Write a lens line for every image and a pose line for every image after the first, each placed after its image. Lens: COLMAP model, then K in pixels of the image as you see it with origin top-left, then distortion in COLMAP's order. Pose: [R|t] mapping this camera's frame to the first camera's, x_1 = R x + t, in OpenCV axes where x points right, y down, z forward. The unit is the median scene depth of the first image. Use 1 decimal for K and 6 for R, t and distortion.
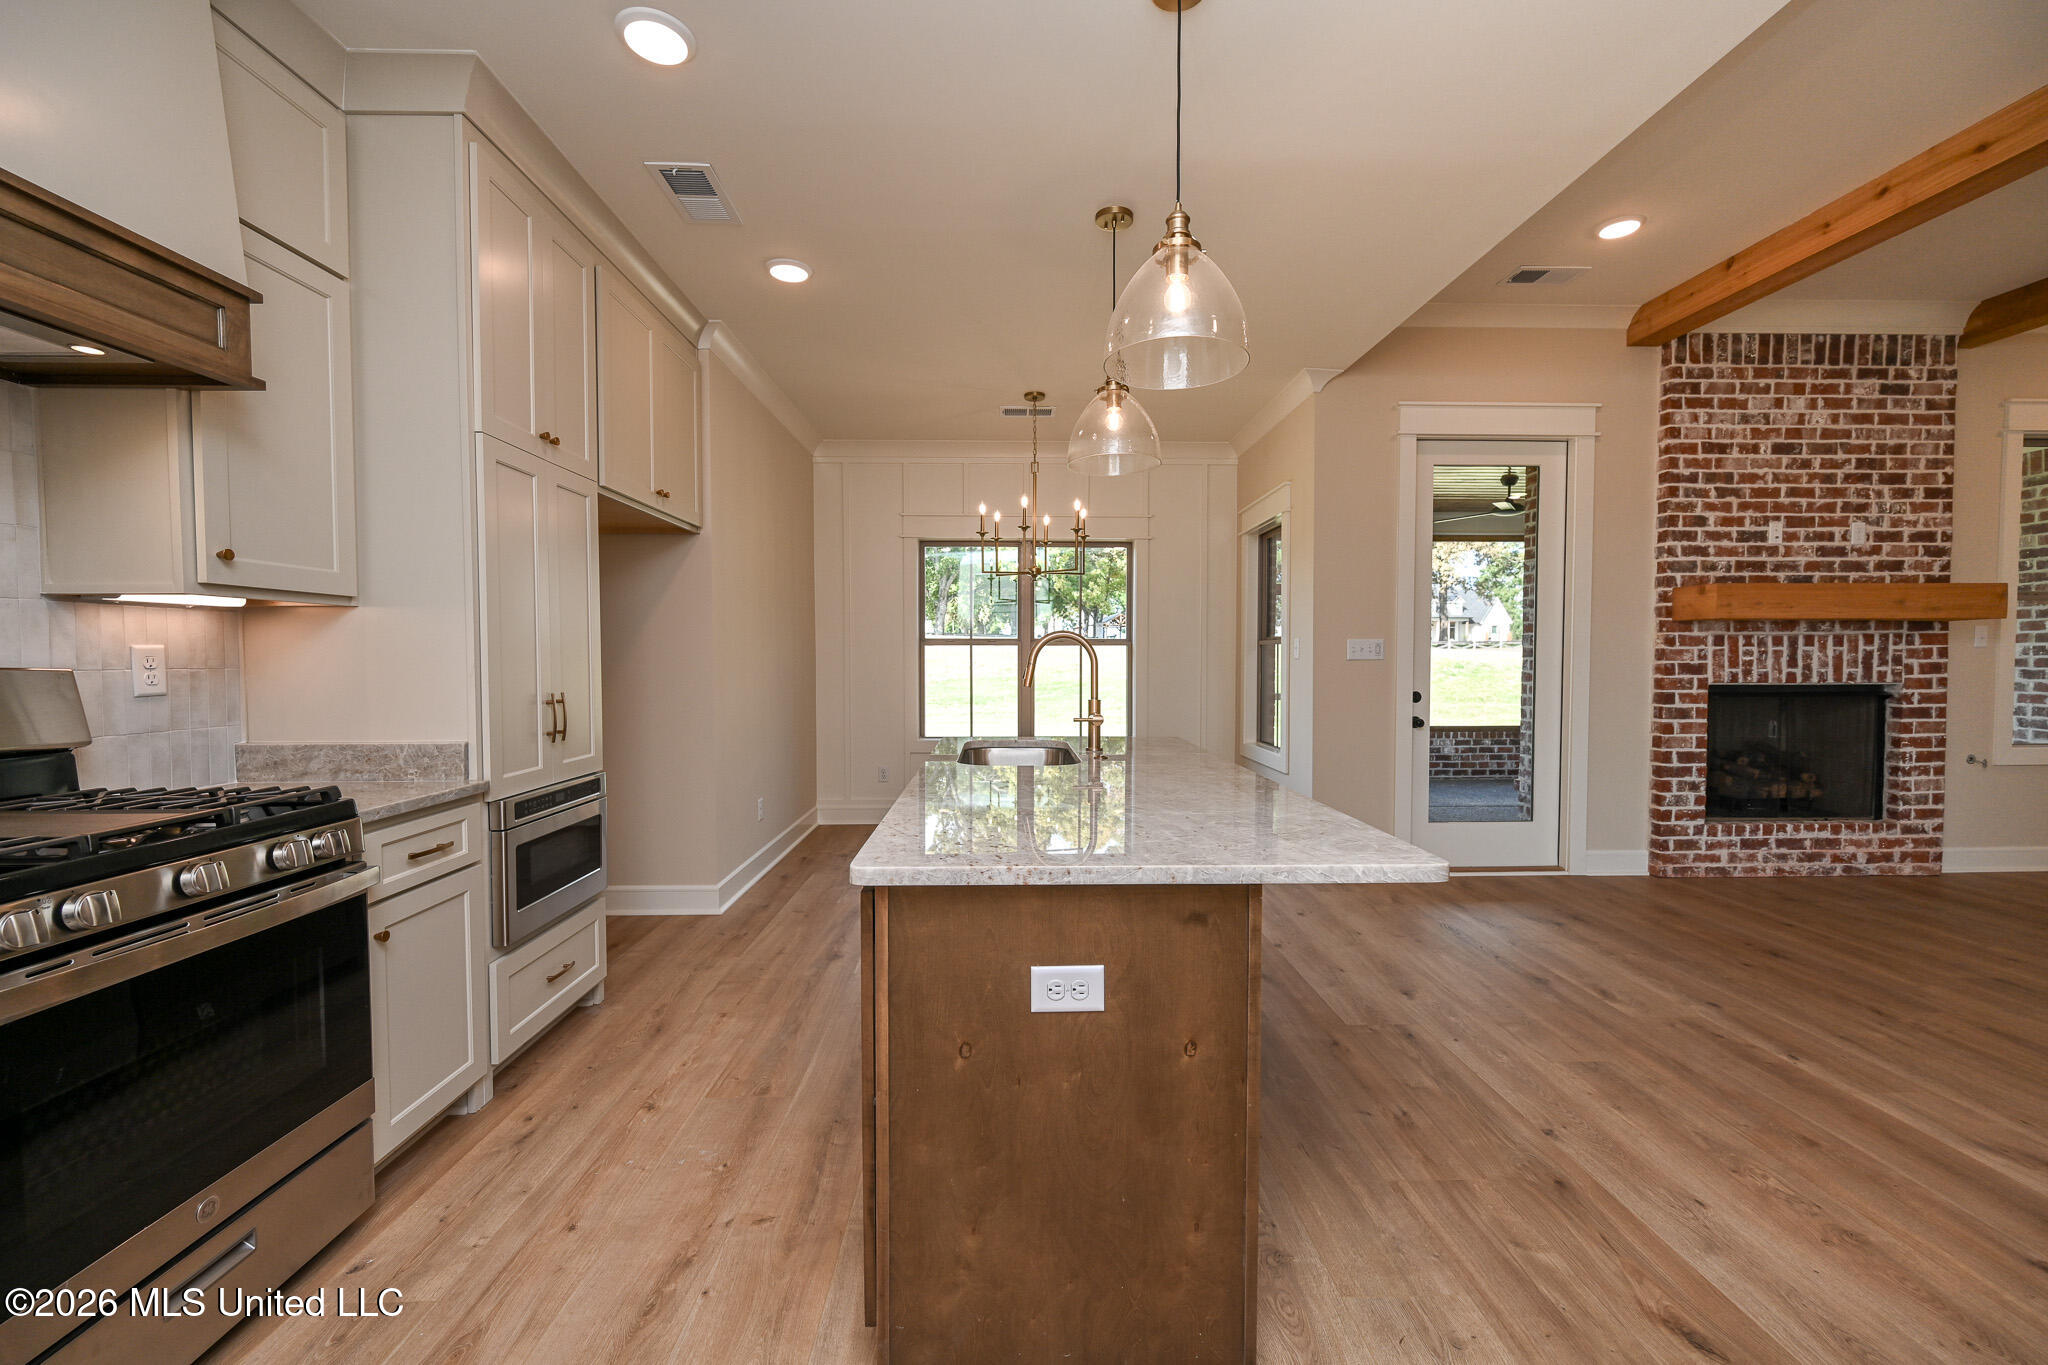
lens RADIAL K [[812.0, 0, 1046.4], [0, 812.0, 662.0], [0, 0, 1]] dist [-0.004070, 0.000931]
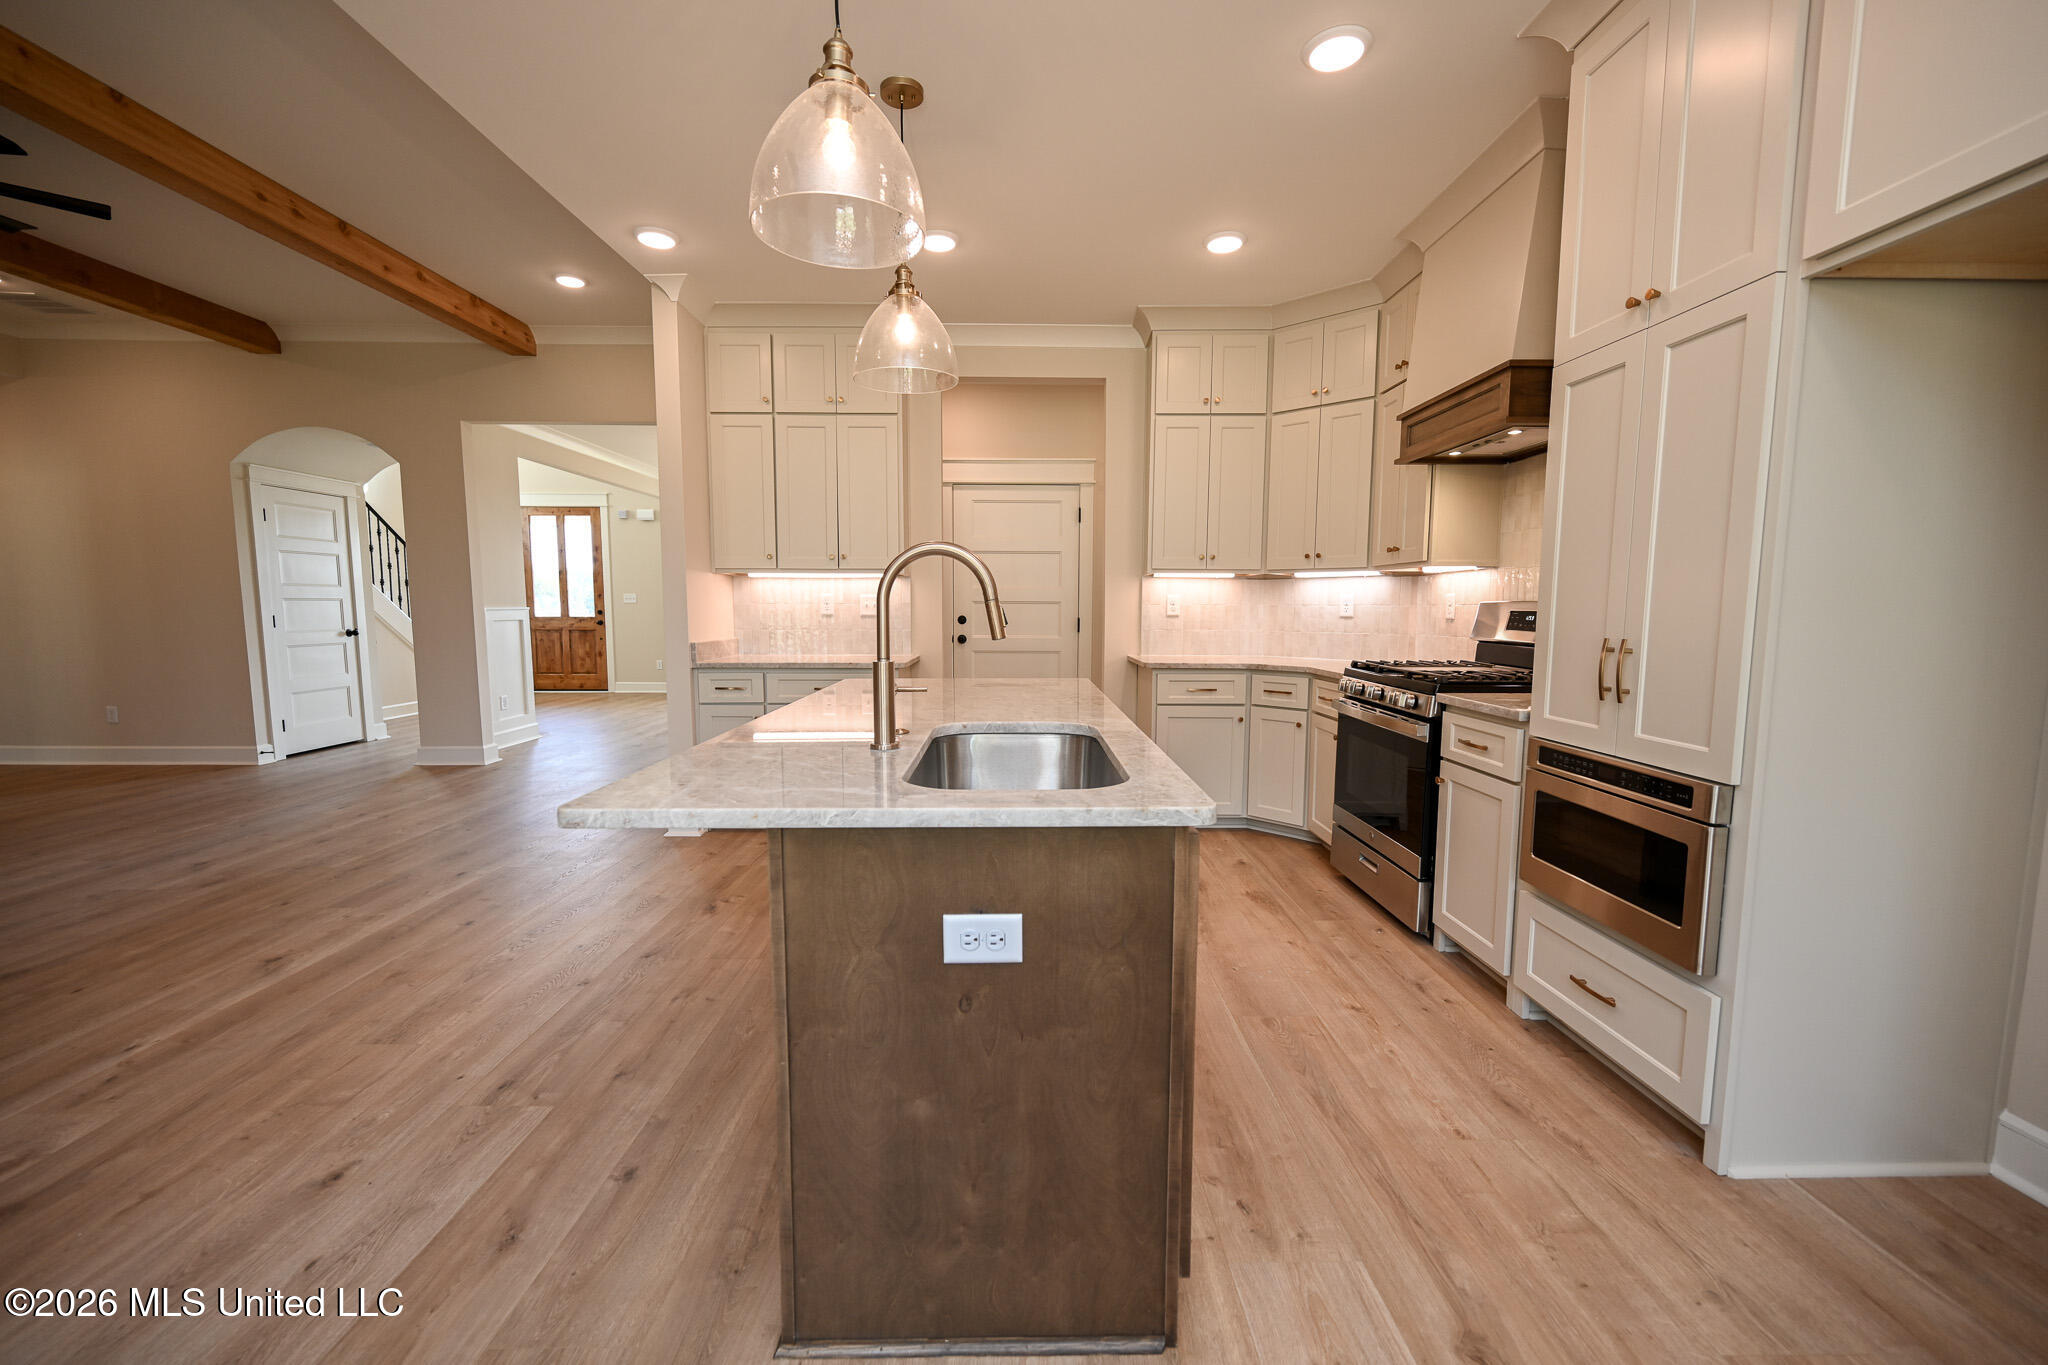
lens RADIAL K [[812.0, 0, 1039.4], [0, 812.0, 685.9], [0, 0, 1]] dist [-0.004070, 0.000931]
pose [[-0.999754, -0.004741, 0.021681, -0.092914], [-0.002404, 0.994302, 0.106576, 0.003454], [-0.022063, 0.106498, -0.994068, 2.228044]]
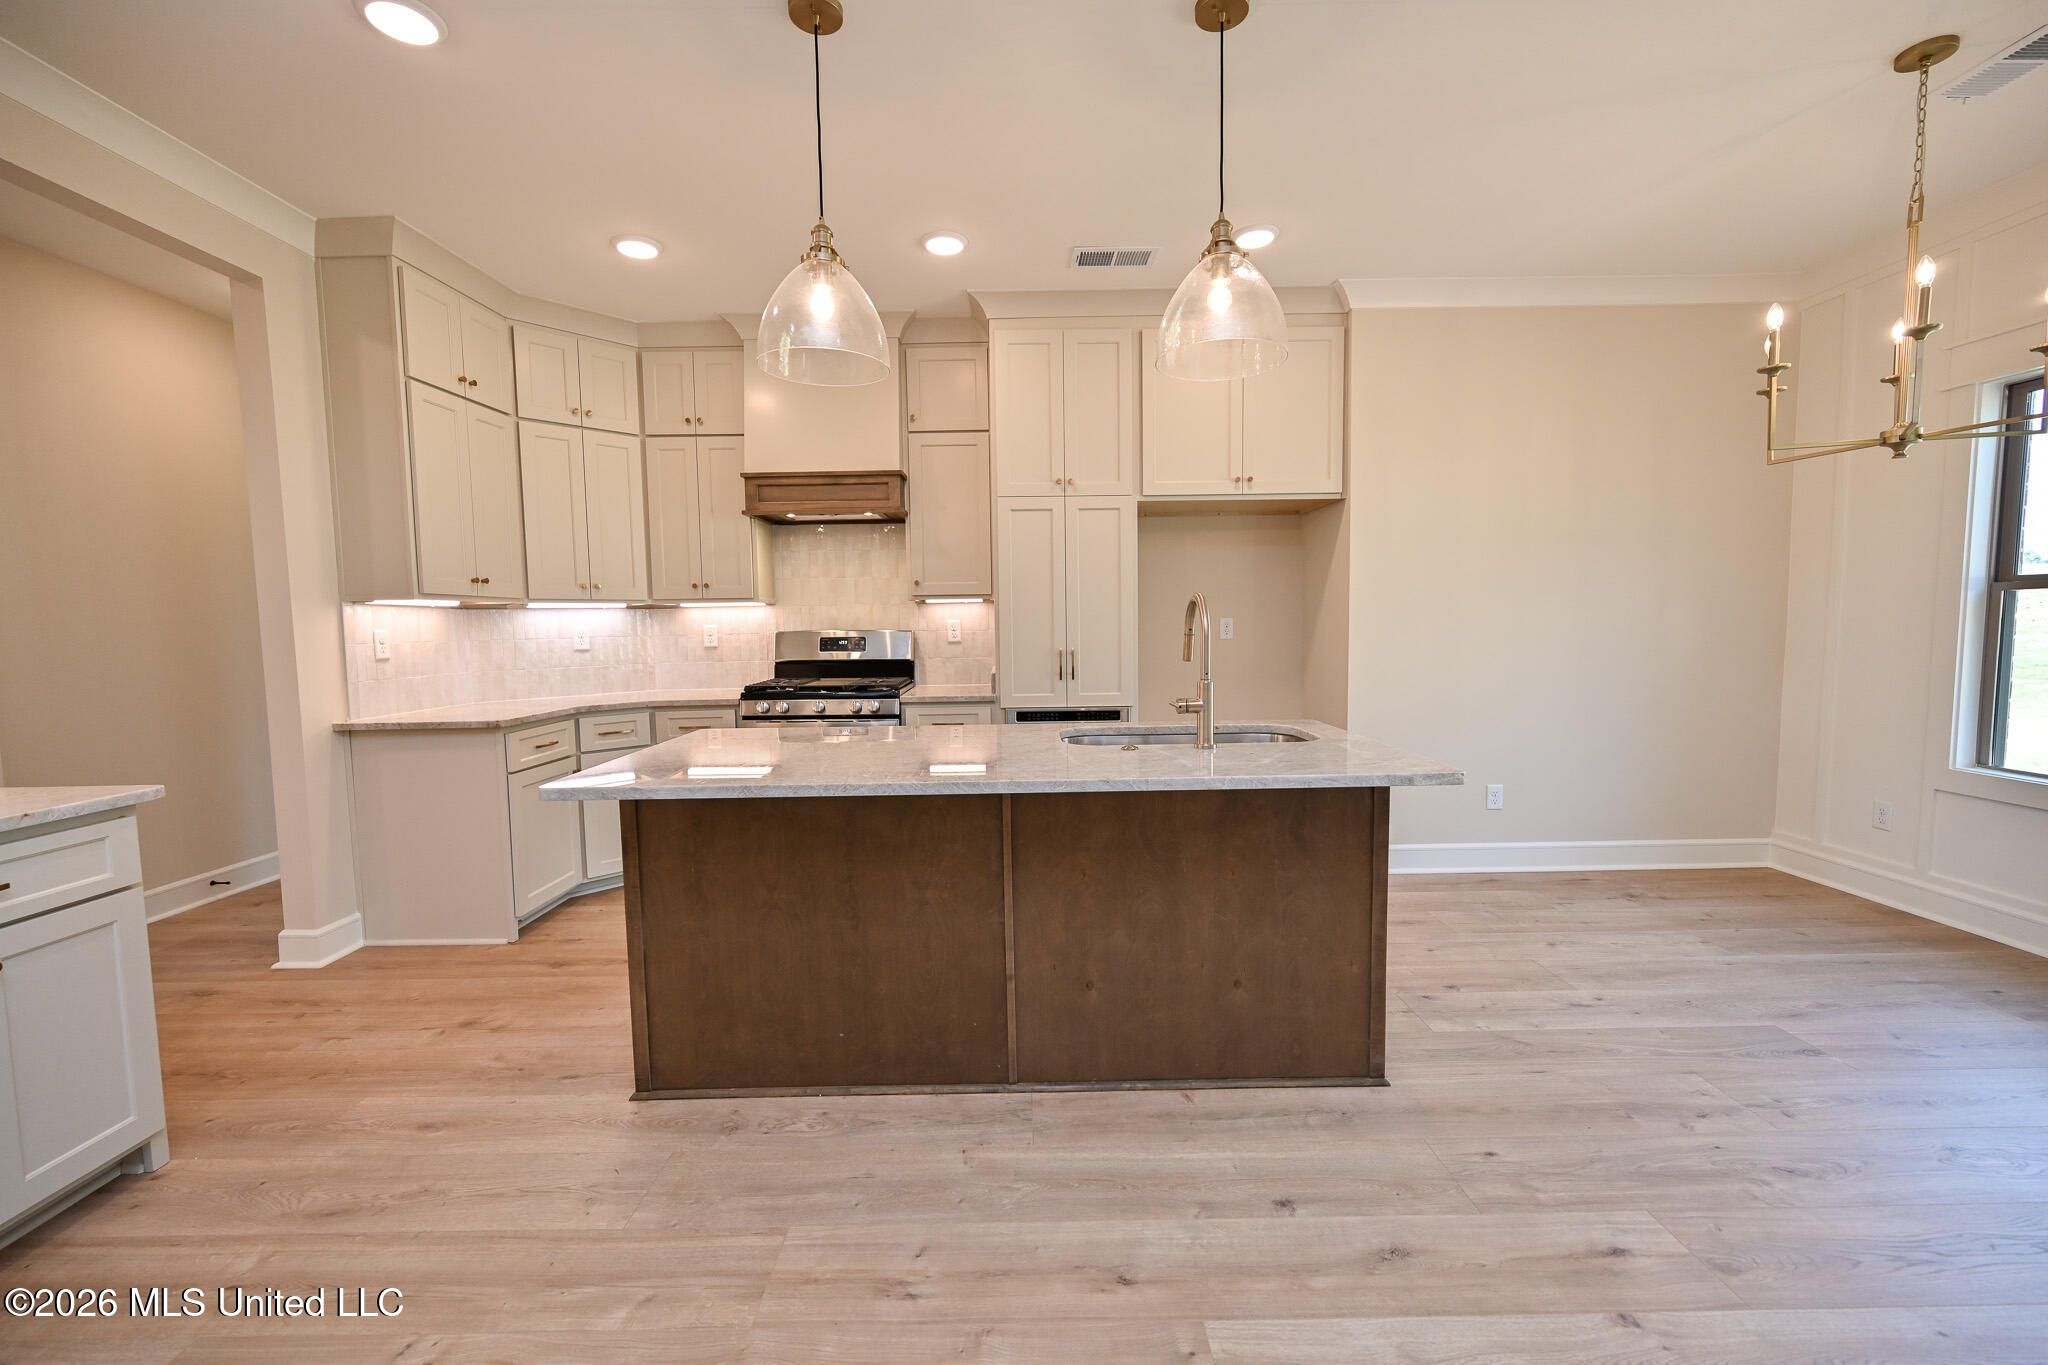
lens RADIAL K [[812.0, 0, 1020.5], [0, 812.0, 684.8], [0, 0, 1]] dist [-0.004070, 0.000931]
pose [[-0.038982, 0.077807, -0.996206, 1.170316], [0.007352, 0.996959, 0.077578, -0.014798], [0.999213, -0.004300, -0.039435, 1.212349]]
